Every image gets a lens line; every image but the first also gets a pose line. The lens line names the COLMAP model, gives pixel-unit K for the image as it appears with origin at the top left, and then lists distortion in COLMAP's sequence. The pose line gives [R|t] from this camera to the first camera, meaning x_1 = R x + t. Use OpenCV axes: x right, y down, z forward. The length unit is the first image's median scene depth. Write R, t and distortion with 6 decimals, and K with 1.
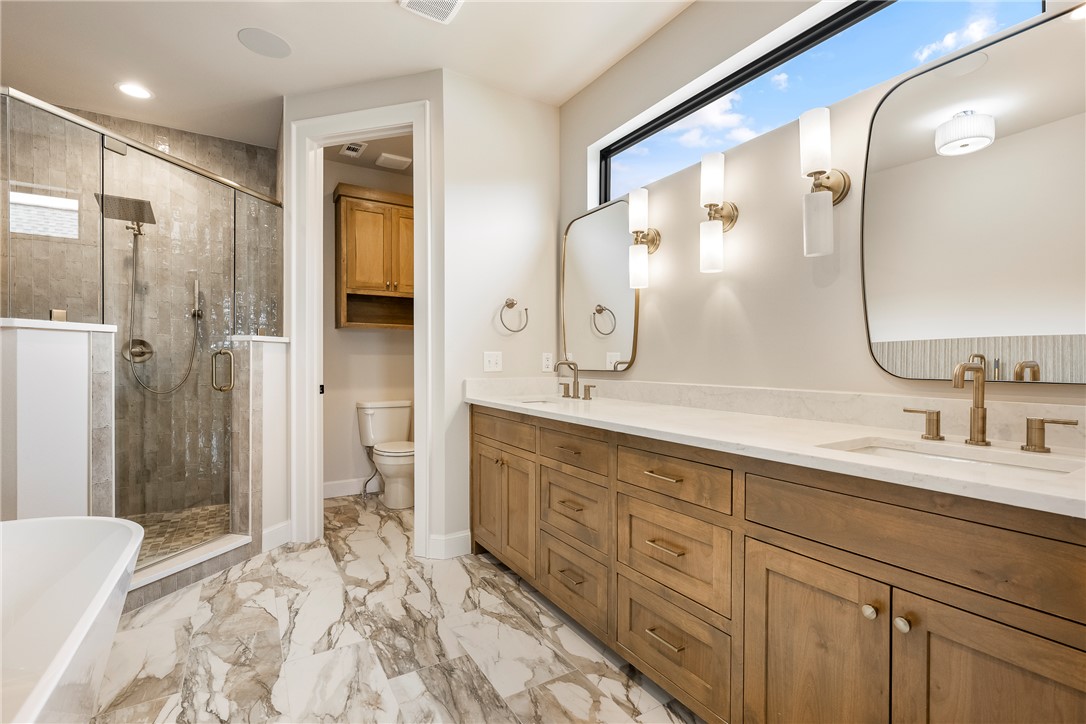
lens RADIAL K [[498.8, 0, 562.8], [0, 498.8, 365.0], [0, 0, 1]] dist [0.000114, -0.000178]
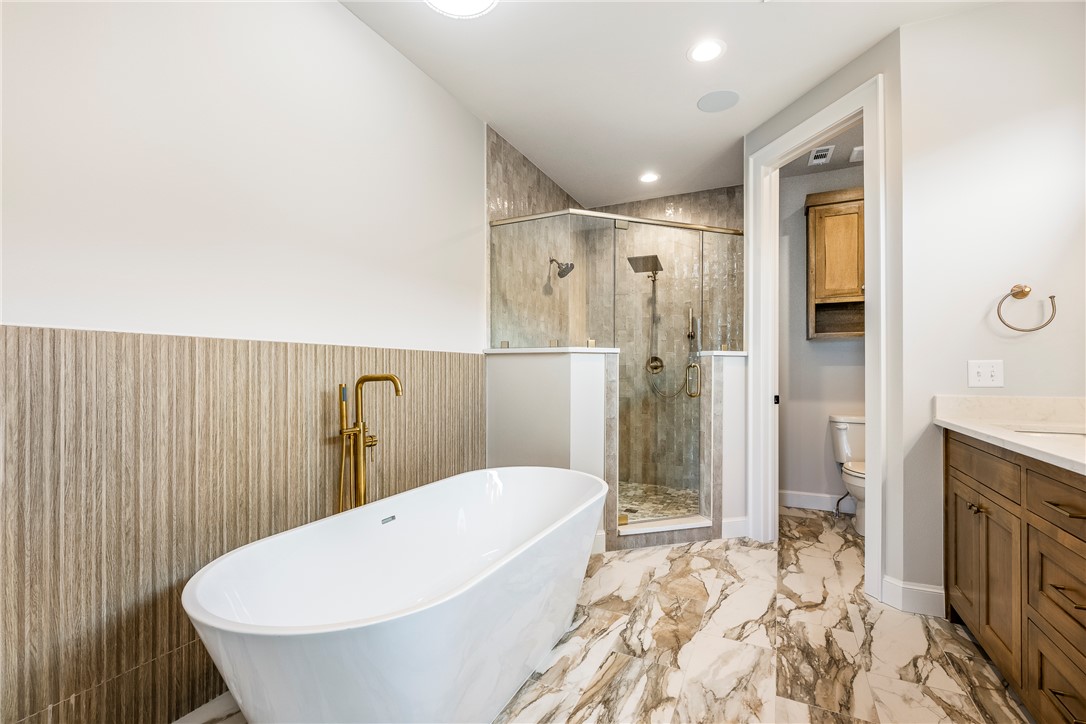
lens RADIAL K [[479.6, 0, 540.6], [0, 479.6, 369.8], [0, 0, 1]] dist [-0.000206, 0.000133]
pose [[0.516009, -0.005093, -0.856568, 0.133250], [-0.006342, 0.999932, -0.009766, -0.000911], [0.856559, 0.010472, 0.515942, 0.062137]]
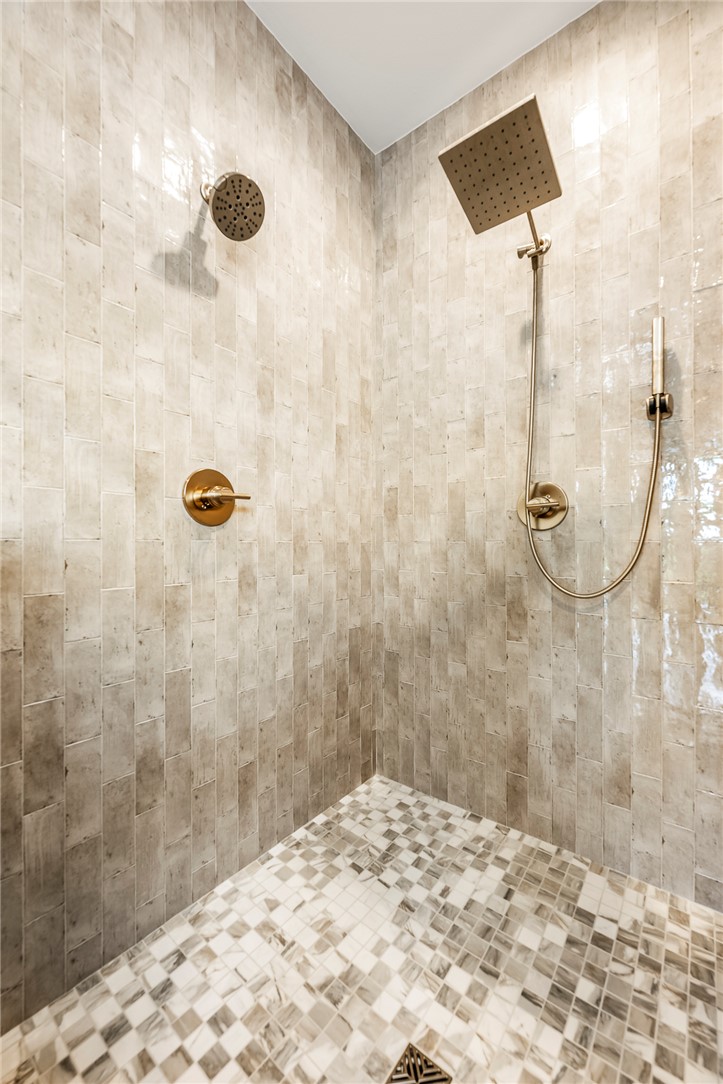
lens RADIAL K [[437.8, 0, 361.5], [0, 437.8, 542.0], [0, 0, 1]] dist [-0.001940, -0.000221]
pose [[0.328414, -0.005187, -0.944520, -0.591539], [-0.002210, 0.999978, -0.006260, 0.011987], [0.944531, 0.004144, 0.328395, 0.812113]]
